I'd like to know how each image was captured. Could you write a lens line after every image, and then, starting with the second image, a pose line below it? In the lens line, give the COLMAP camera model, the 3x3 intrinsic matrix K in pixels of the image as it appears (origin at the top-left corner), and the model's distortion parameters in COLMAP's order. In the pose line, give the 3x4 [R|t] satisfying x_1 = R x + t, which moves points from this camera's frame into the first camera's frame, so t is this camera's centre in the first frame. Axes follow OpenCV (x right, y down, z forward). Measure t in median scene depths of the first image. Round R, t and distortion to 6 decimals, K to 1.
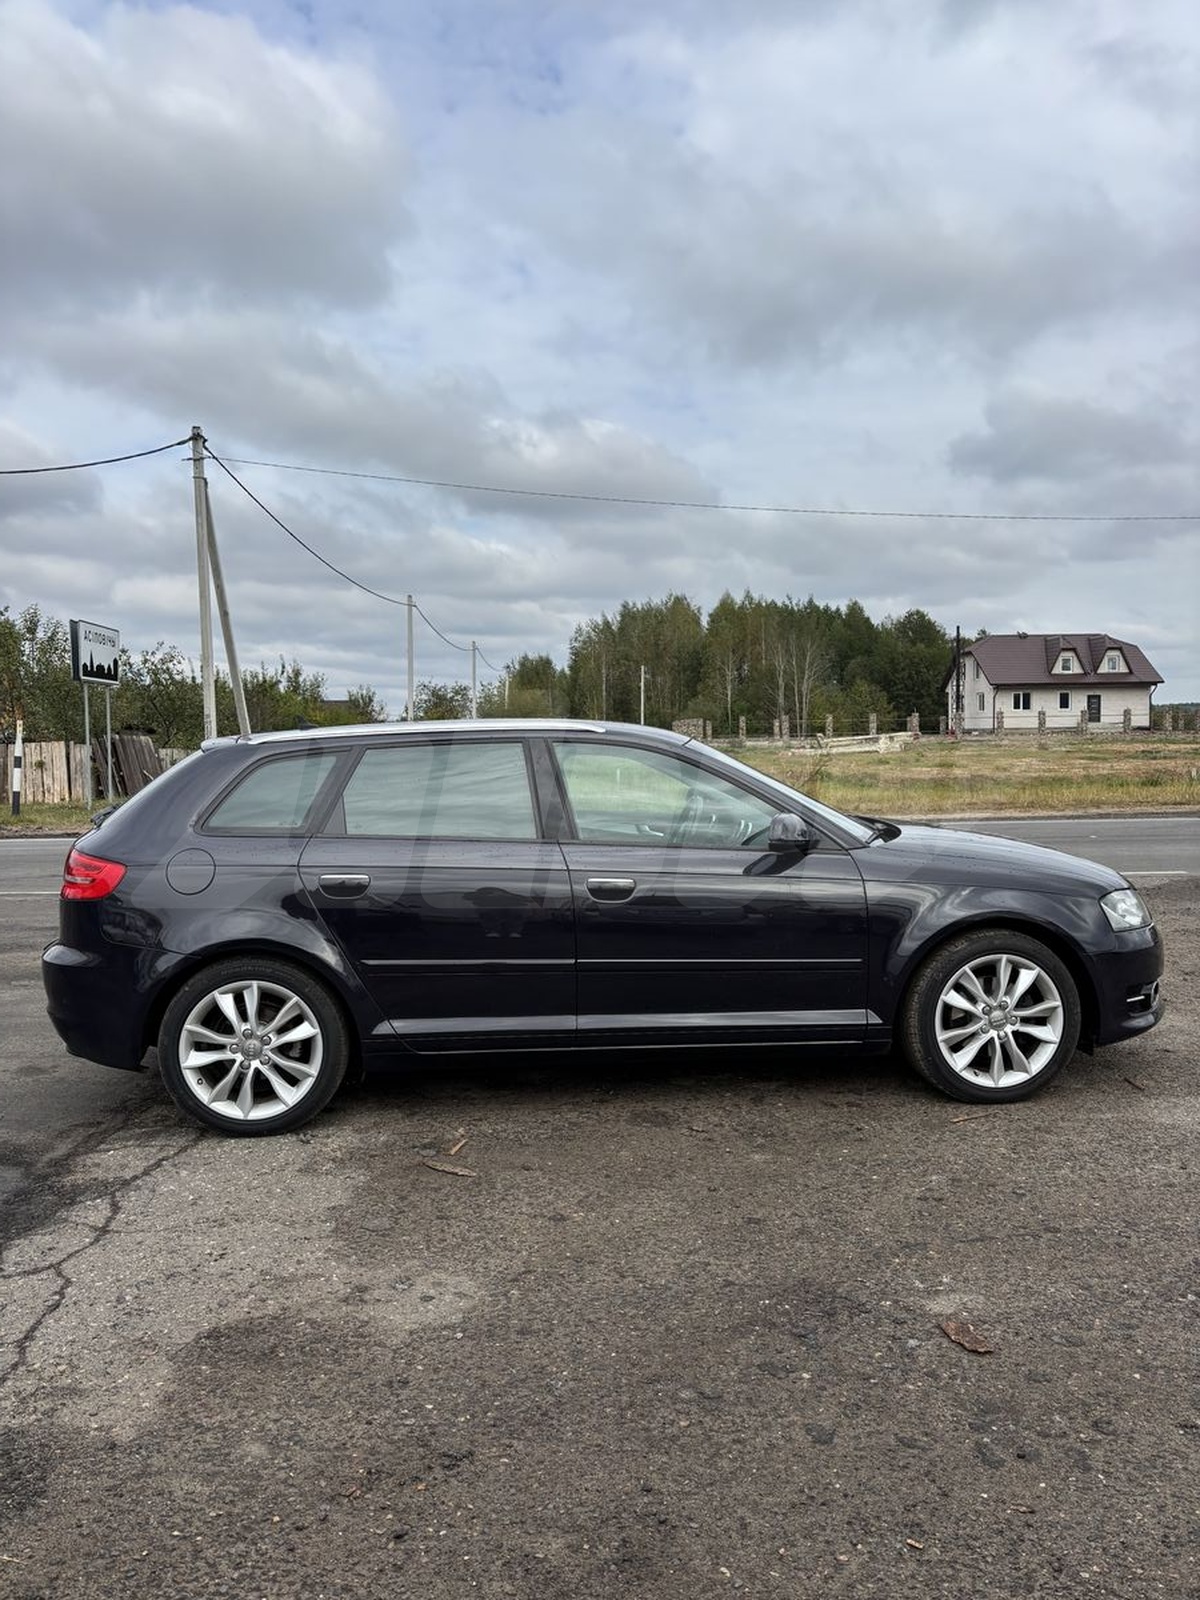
lens RADIAL K [[1196.6, 0, 600.0], [0, 1196.6, 800.0], [0, 0, 1]] dist [0.041330, -0.000083]
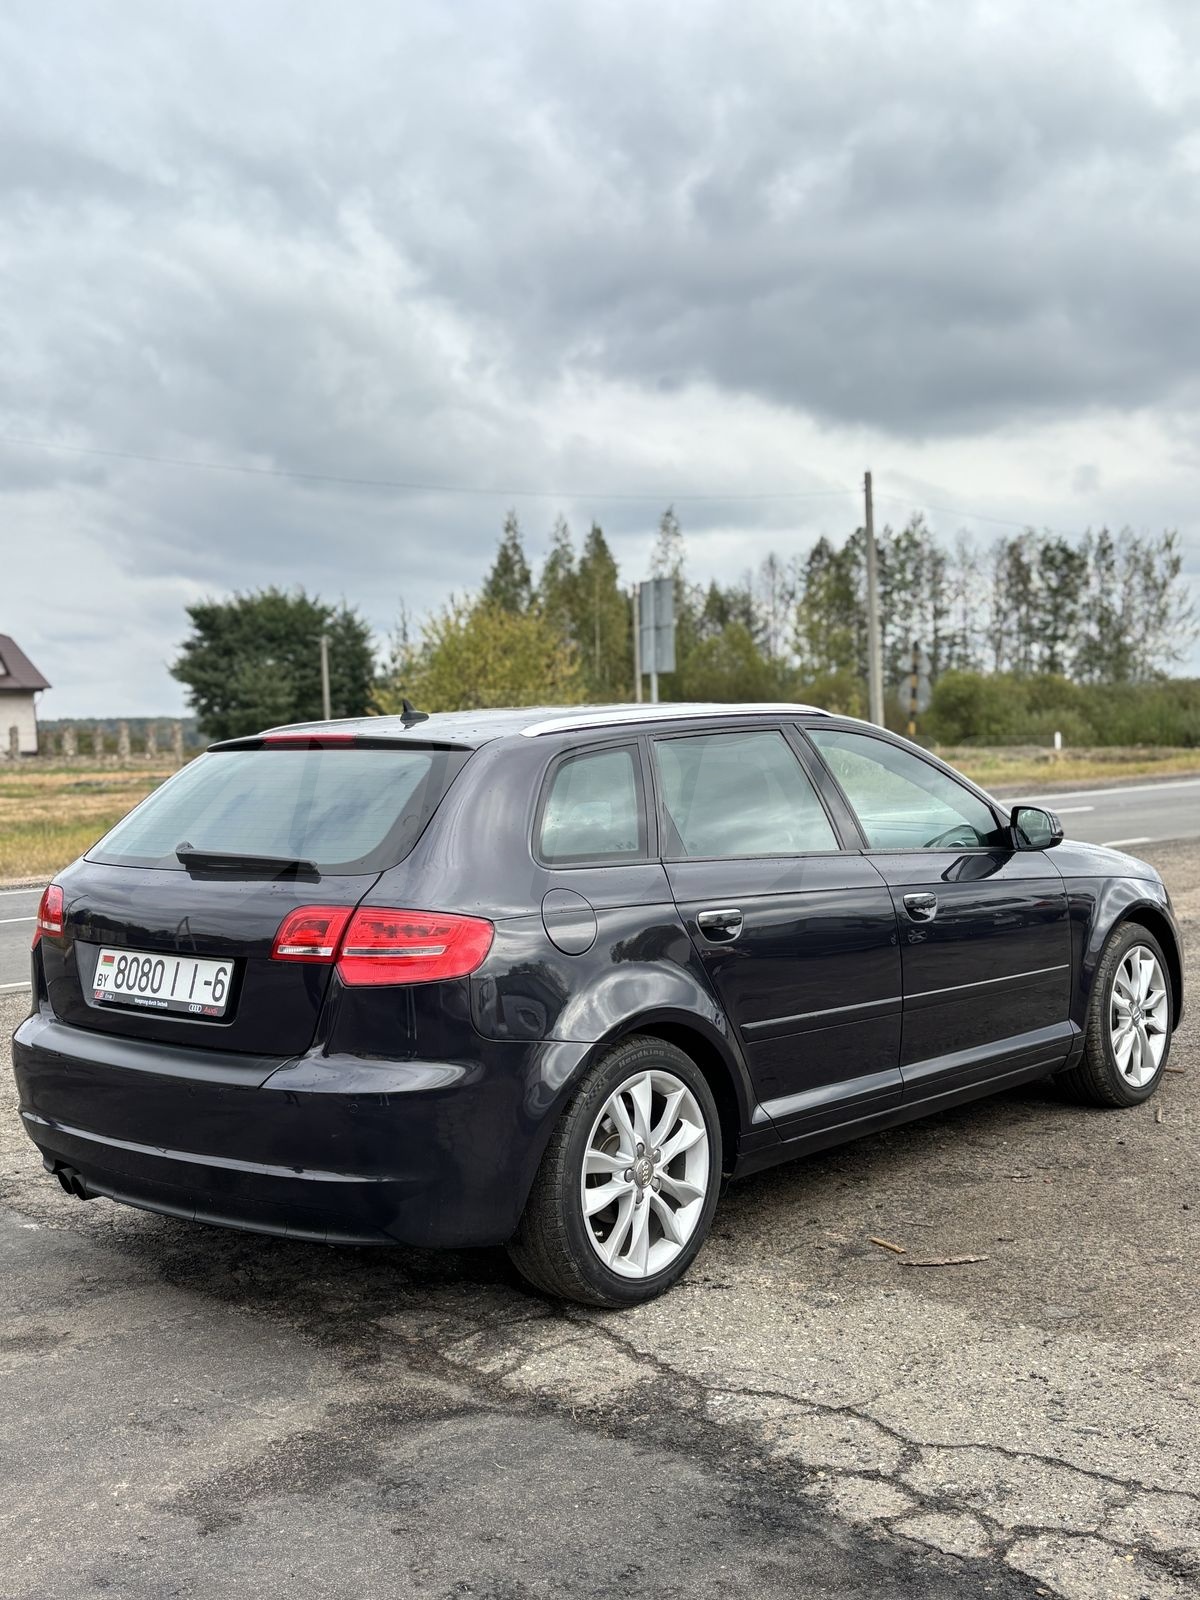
lens RADIAL K [[1785.6, 0, 600.0], [0, 1785.6, 800.0], [0, 0, 1]] dist [0.167539, -0.526050]
pose [[0.729501, -0.038130, 0.682917, -0.922395], [0.062370, 0.997994, -0.010902, 0.004197], [-0.681131, 0.050547, 0.730415, 0.235720]]
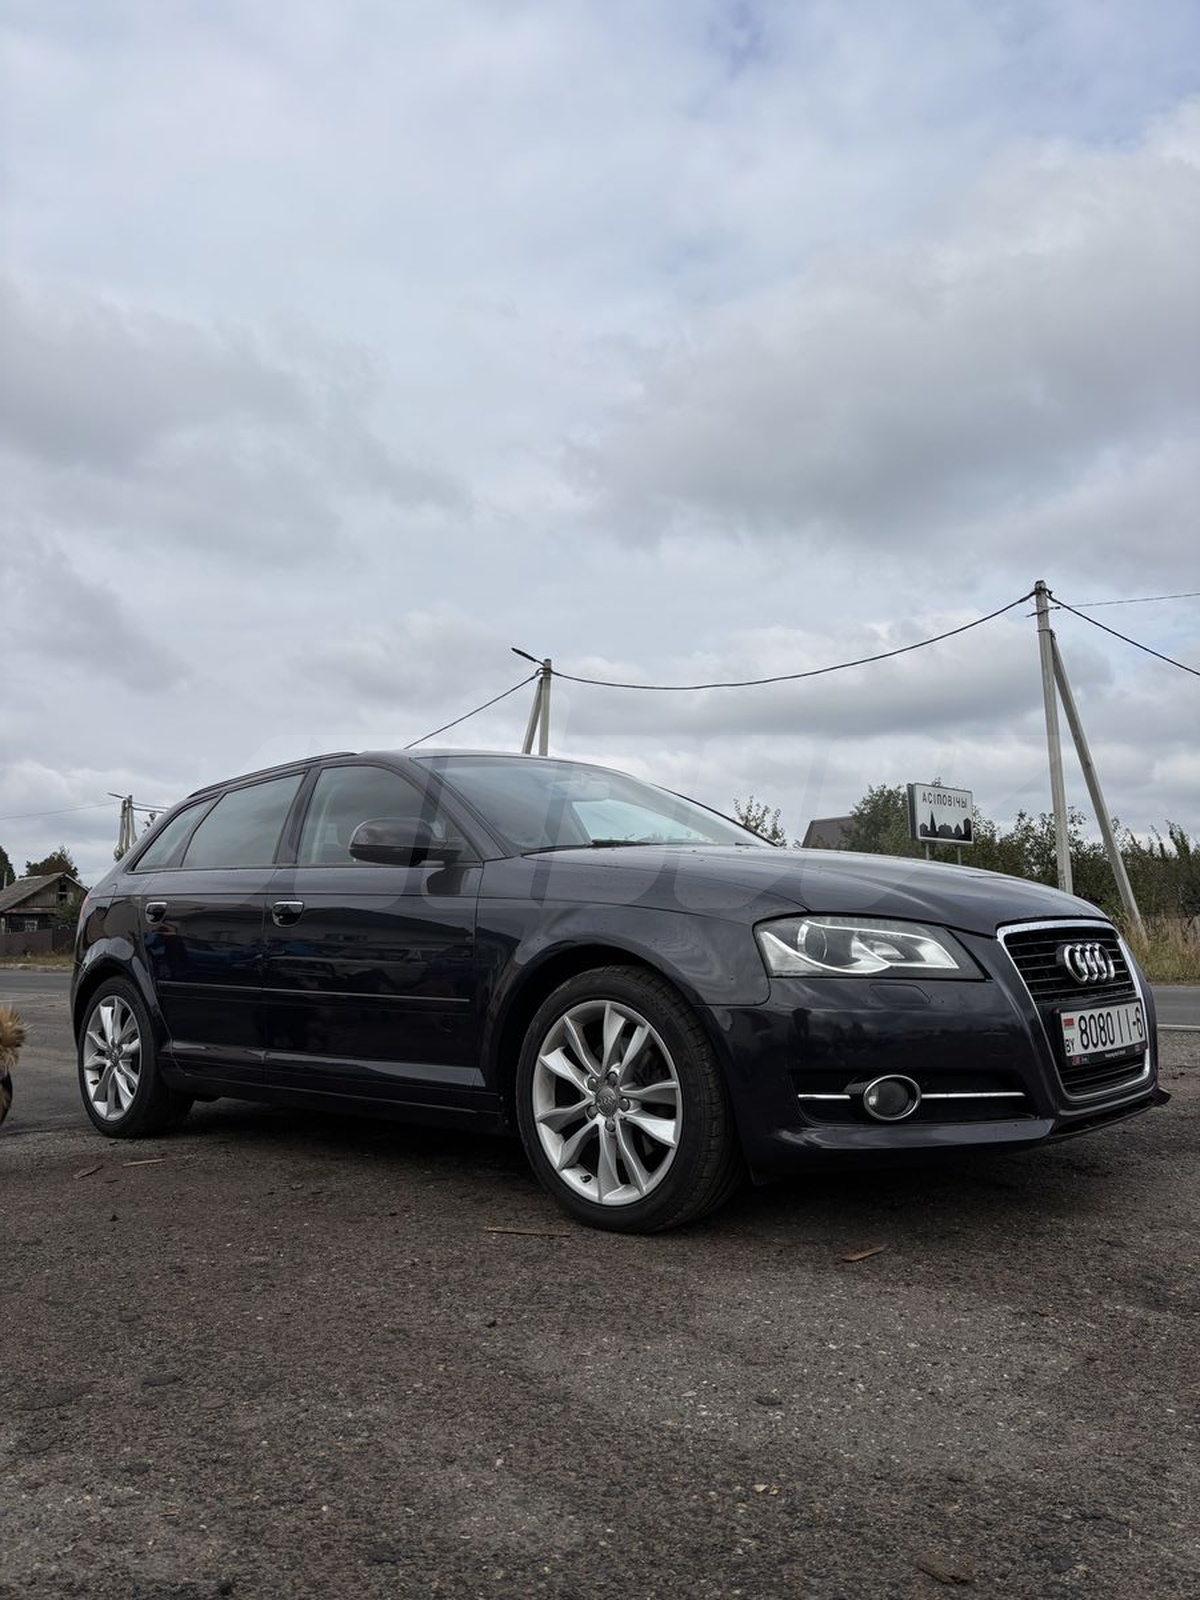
lens RADIAL K [[1212.5, 0, 600.0], [0, 1212.5, 800.0], [0, 0, 1]] dist [0.036040, -0.000730]
pose [[0.668218, -0.085386, -0.739049, 0.848067], [-0.028908, 0.989662, -0.140479, 0.112236], [0.743403, 0.115235, 0.658842, 0.529244]]
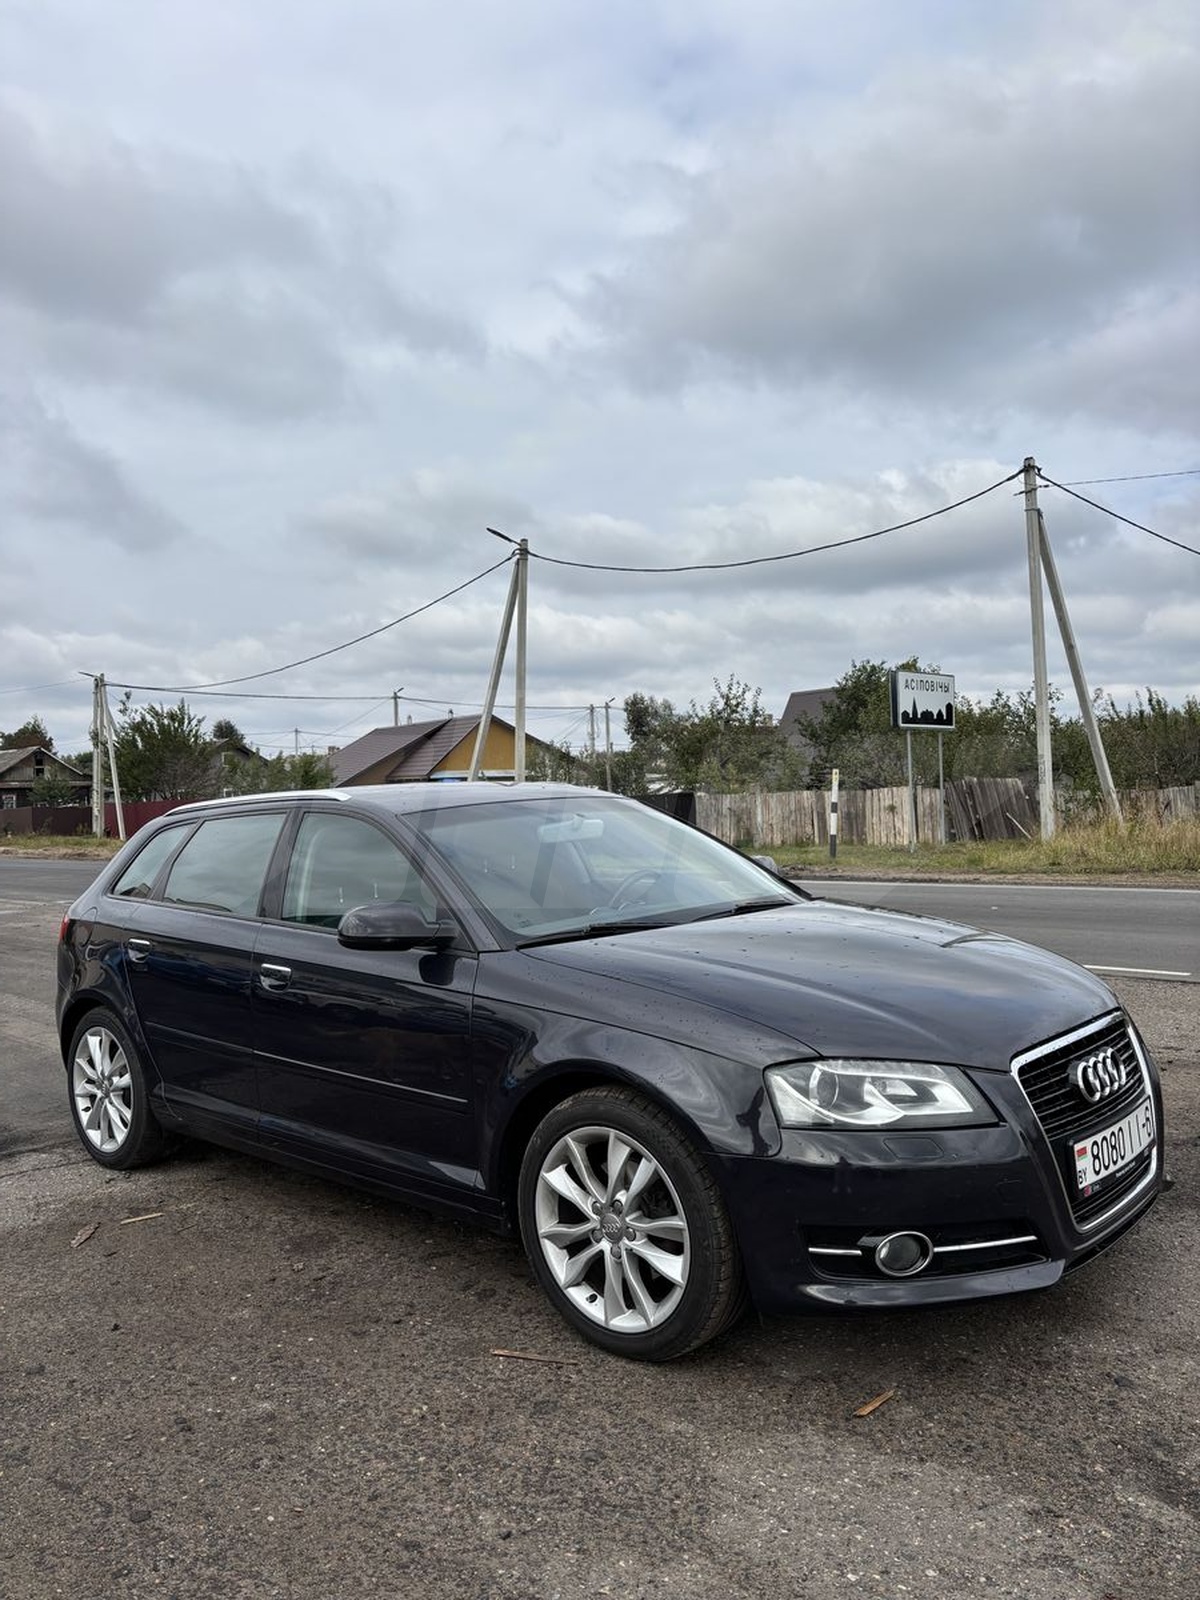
lens RADIAL K [[1209.2, 0, 600.0], [0, 1209.2, 800.0], [0, 0, 1]] dist [0.057916, -0.059887]
pose [[0.680244, -0.009739, -0.732921, 0.823173], [-0.013285, 0.999584, -0.025612, -0.035815], [0.732865, 0.027159, 0.679832, 0.532006]]
